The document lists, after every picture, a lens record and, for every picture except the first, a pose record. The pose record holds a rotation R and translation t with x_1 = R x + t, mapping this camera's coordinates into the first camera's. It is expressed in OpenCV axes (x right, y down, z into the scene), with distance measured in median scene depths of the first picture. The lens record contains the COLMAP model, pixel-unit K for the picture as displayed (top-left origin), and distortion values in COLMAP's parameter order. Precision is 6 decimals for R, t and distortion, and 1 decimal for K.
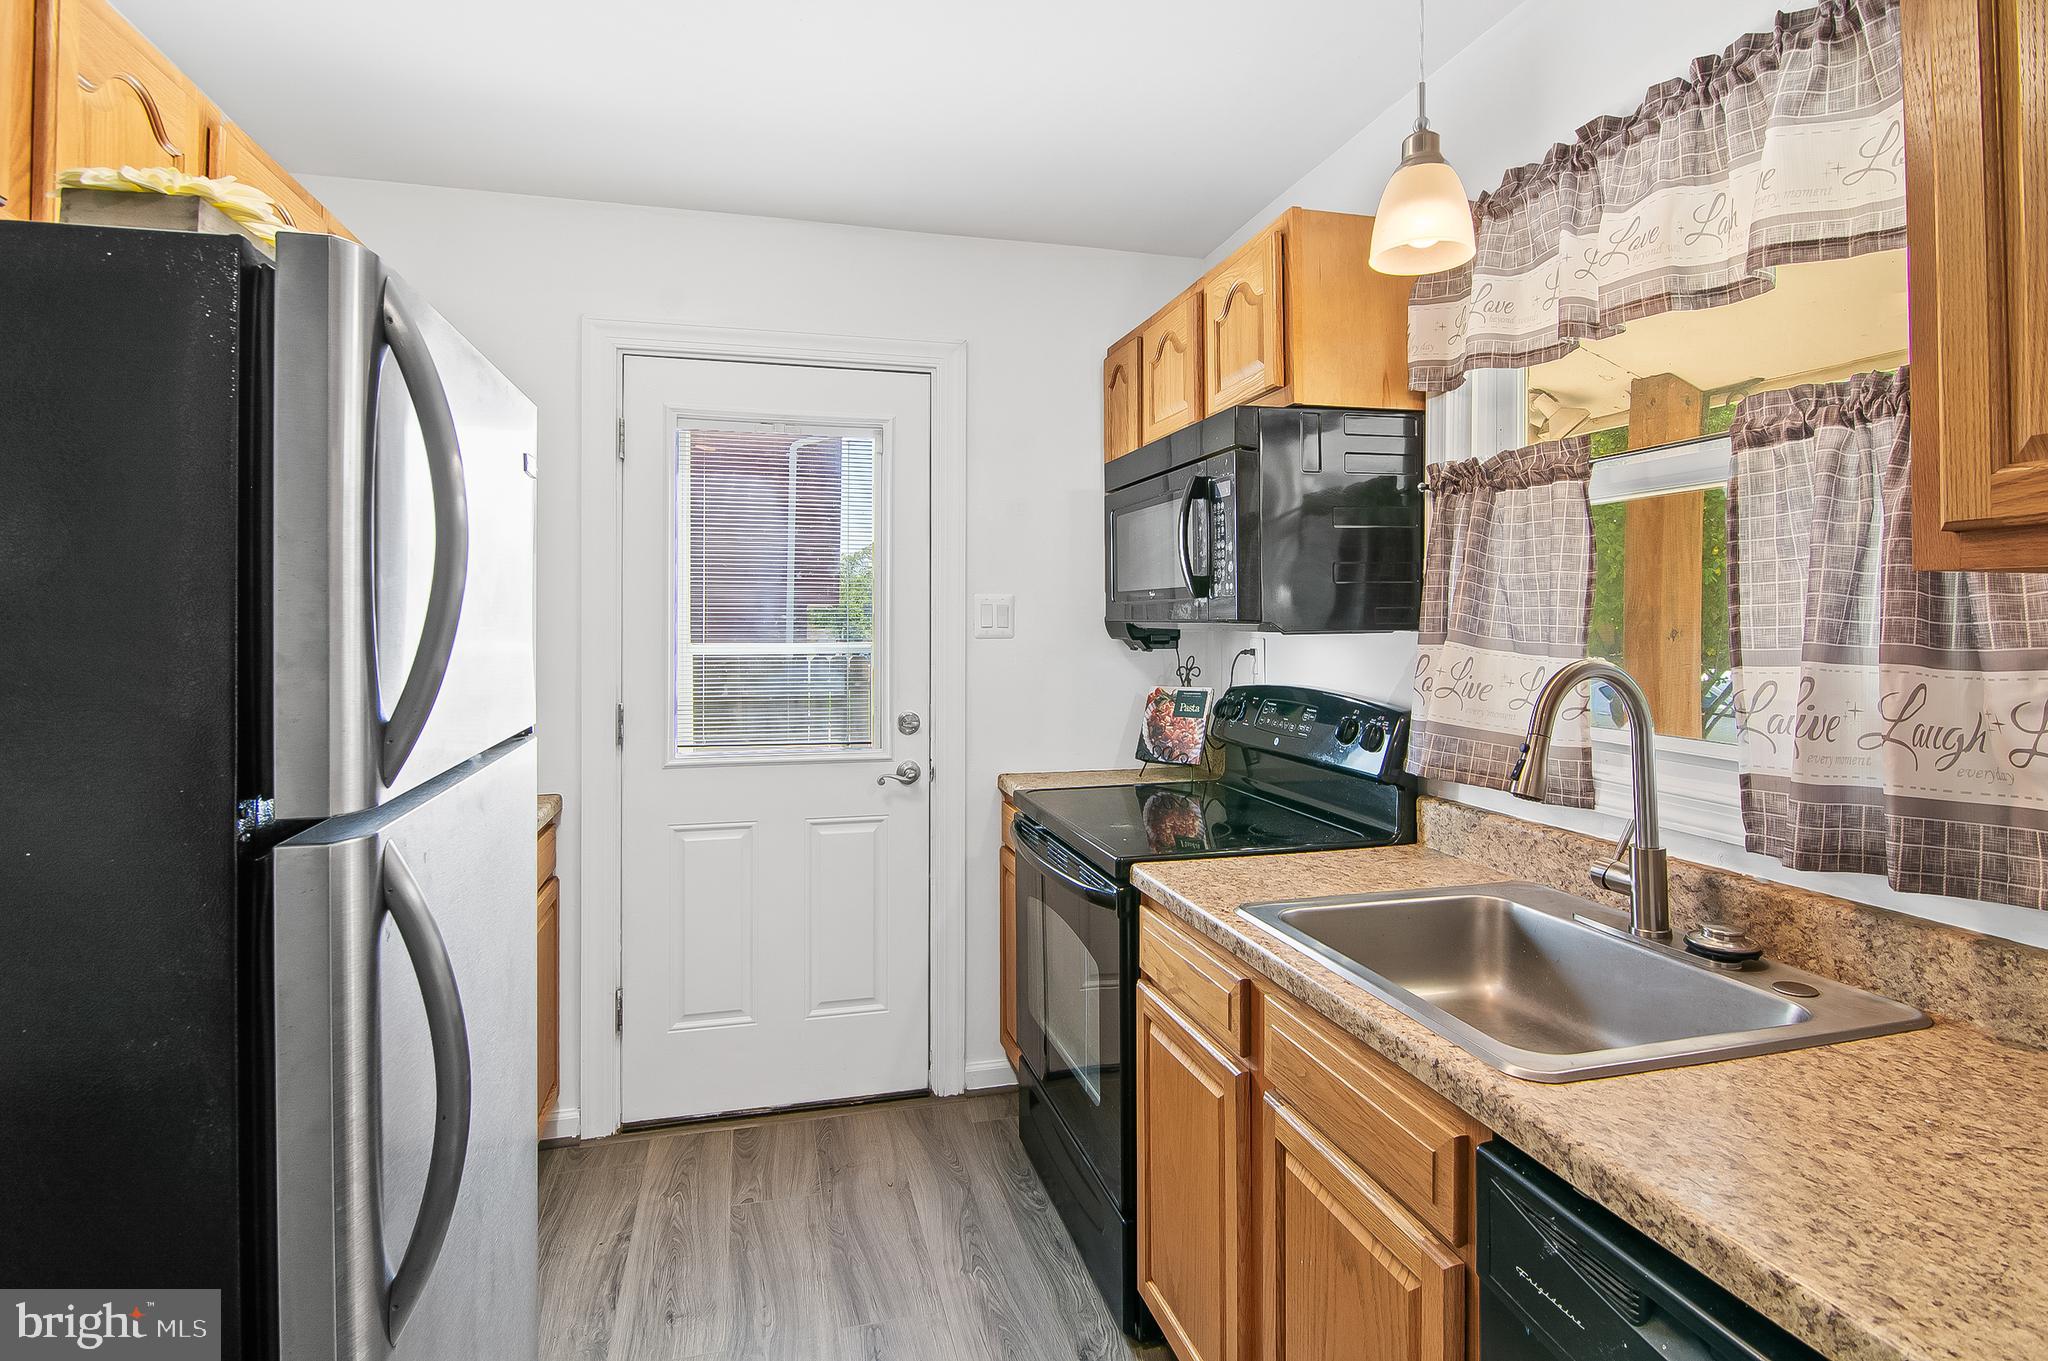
lens RADIAL K [[1015.5, 0, 1012.1], [0, 1015.5, 605.8], [0, 0, 1]] dist [0.000252, -0.005844]
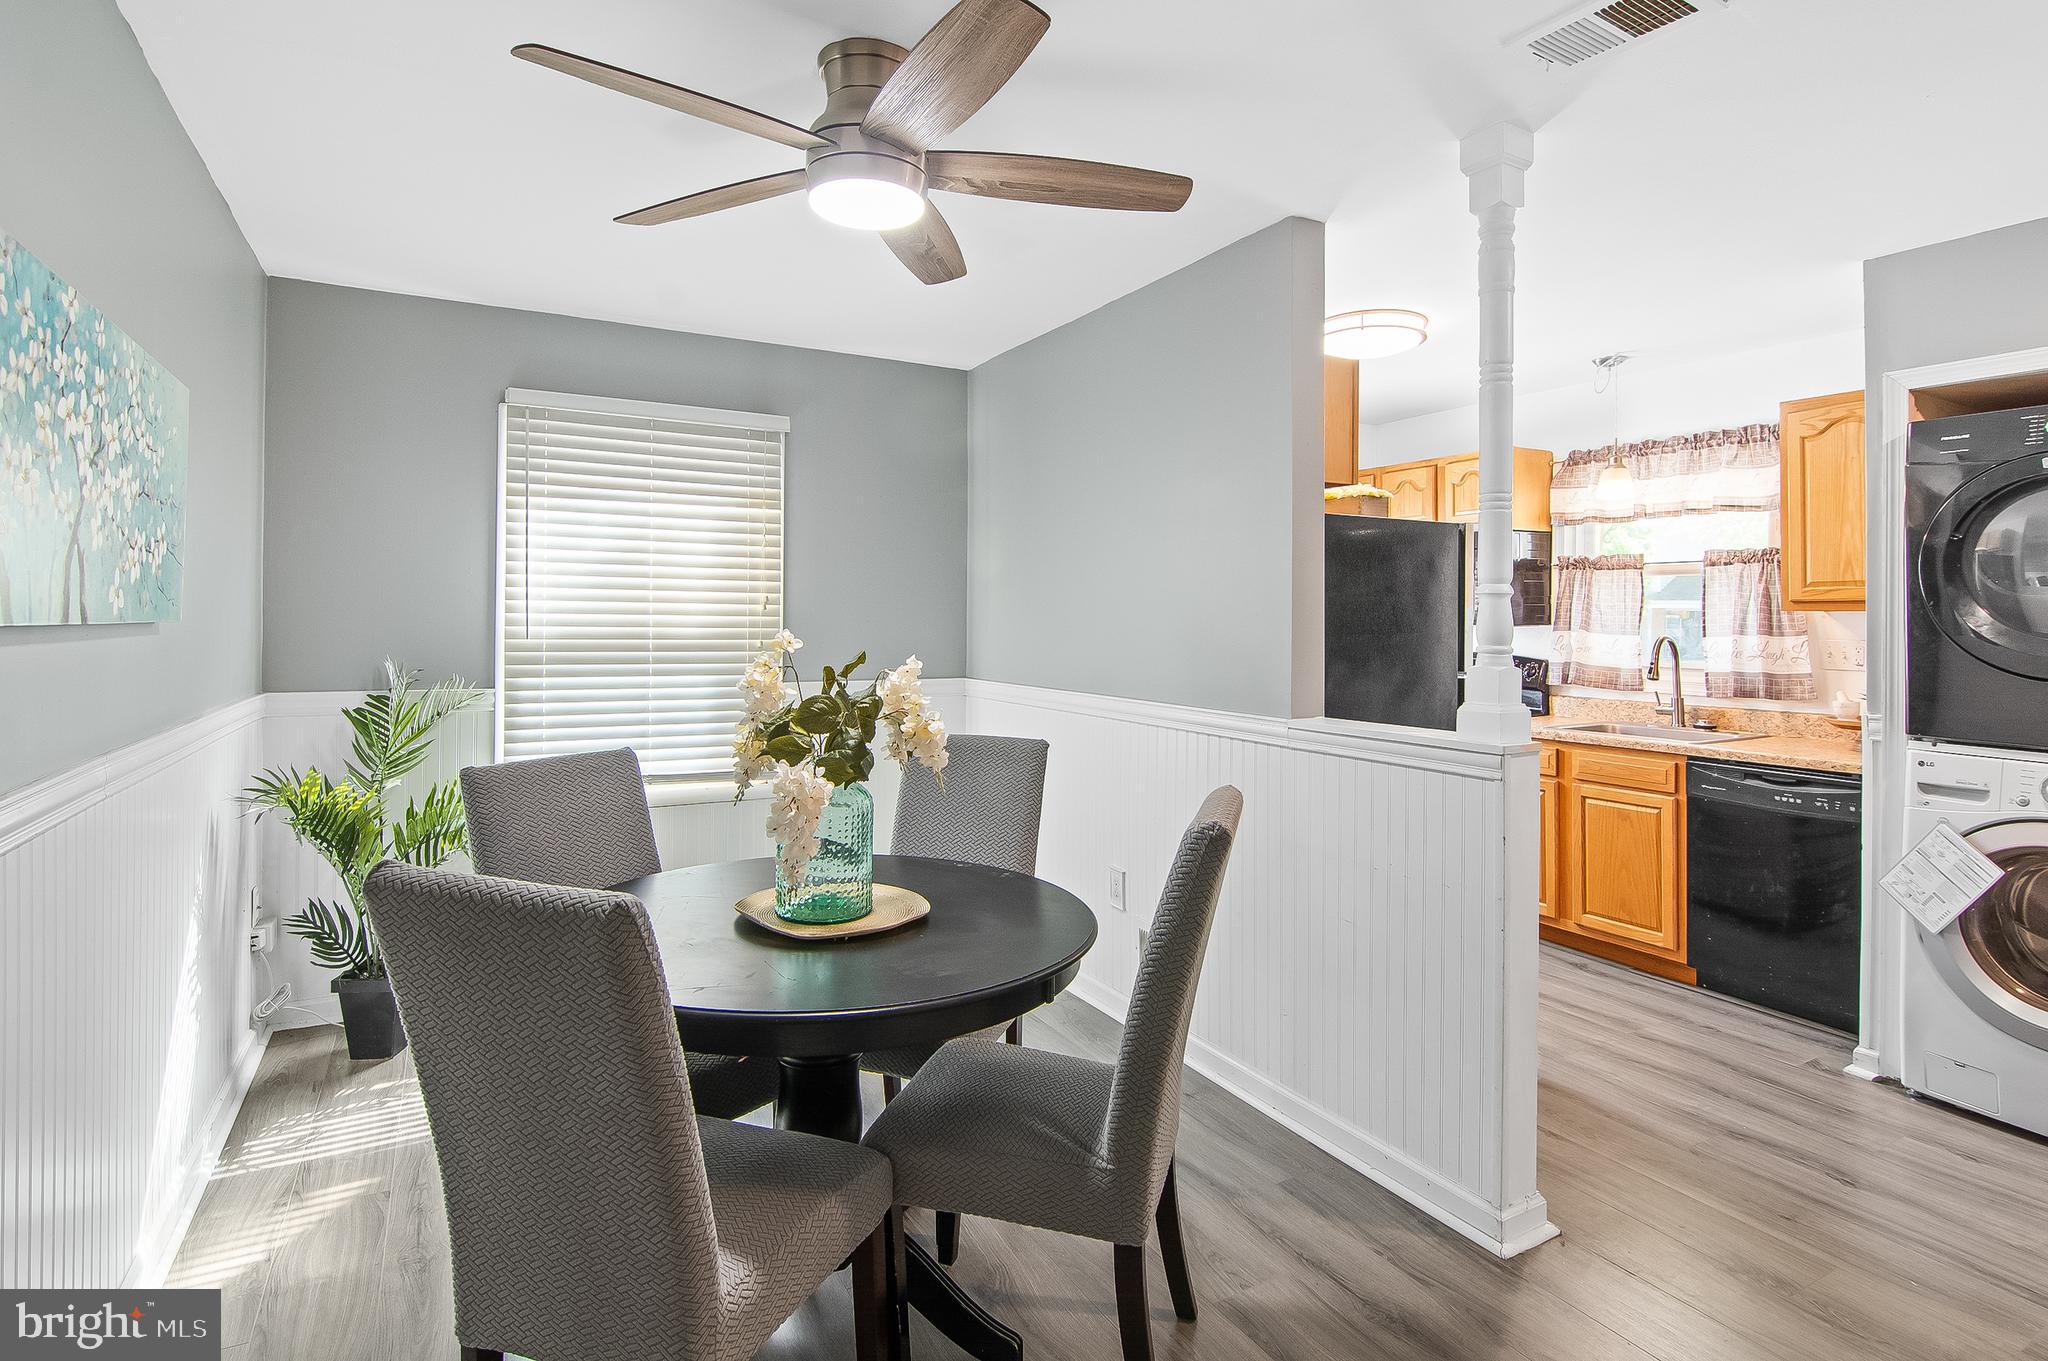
lens RADIAL K [[1015.5, 0, 1012.1], [0, 1015.5, 605.8], [0, 0, 1]] dist [0.000252, -0.005844]
pose [[0.969683, 0.008939, 0.244201, -1.457676], [-0.009531, 0.999954, 0.001243, -0.013720], [-0.244179, -0.003533, 0.969724, -1.031022]]
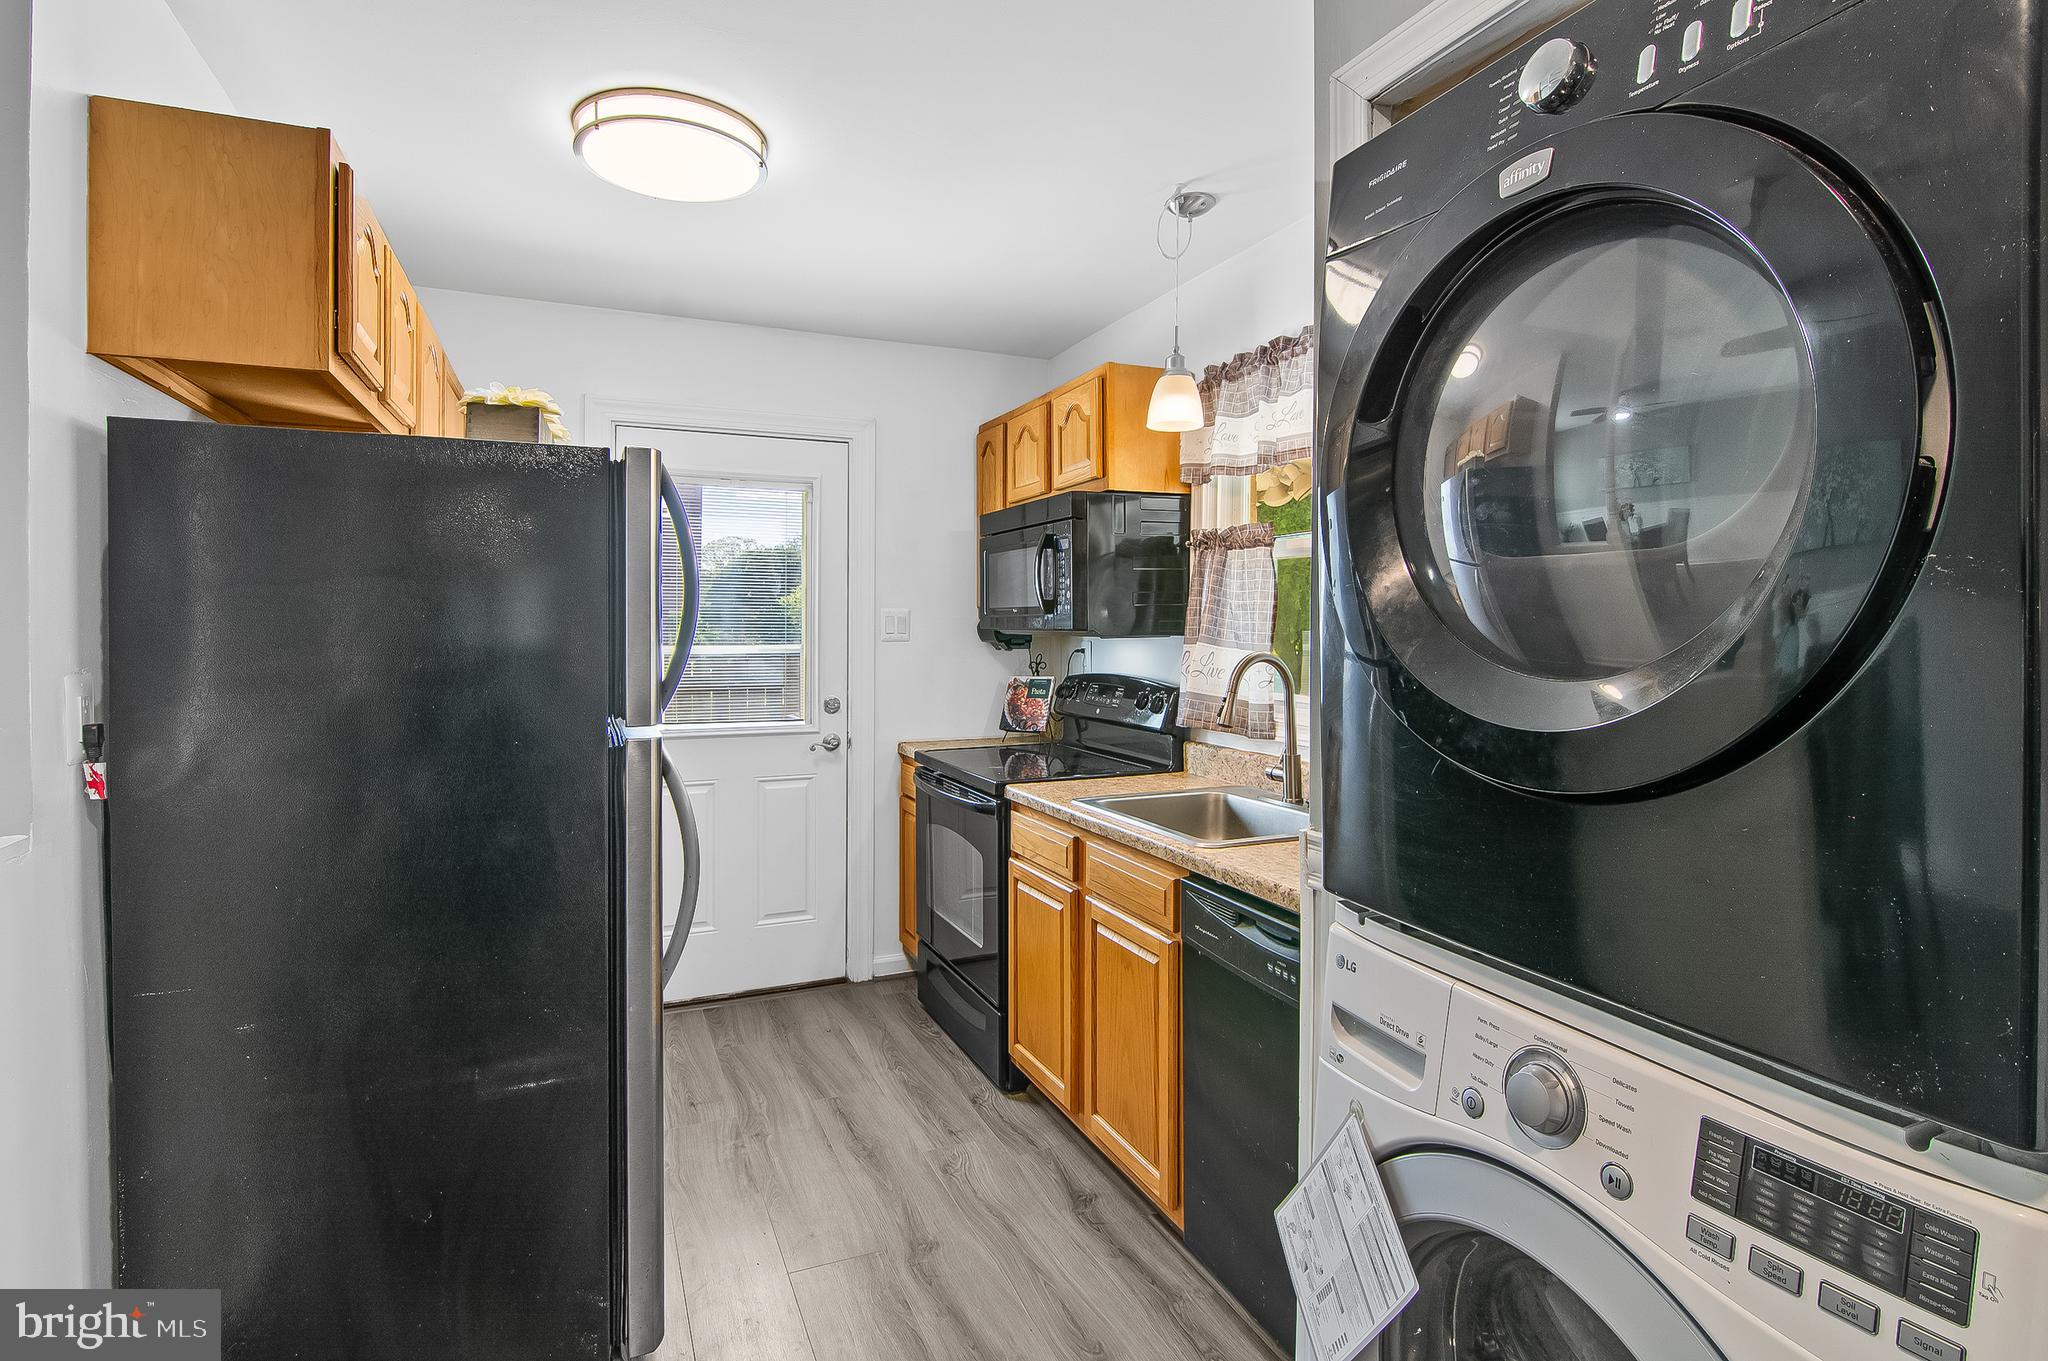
lens RADIAL K [[1010.2, 0, 1026.6], [0, 1010.2, 629.4], [0, 0, 1]] dist [-0.004176, -0.001488]
pose [[0.985235, 0.000851, 0.171207, -0.111818], [-0.003987, 0.999831, 0.017971, -0.012866], [-0.171162, -0.018389, 0.985071, -0.510462]]
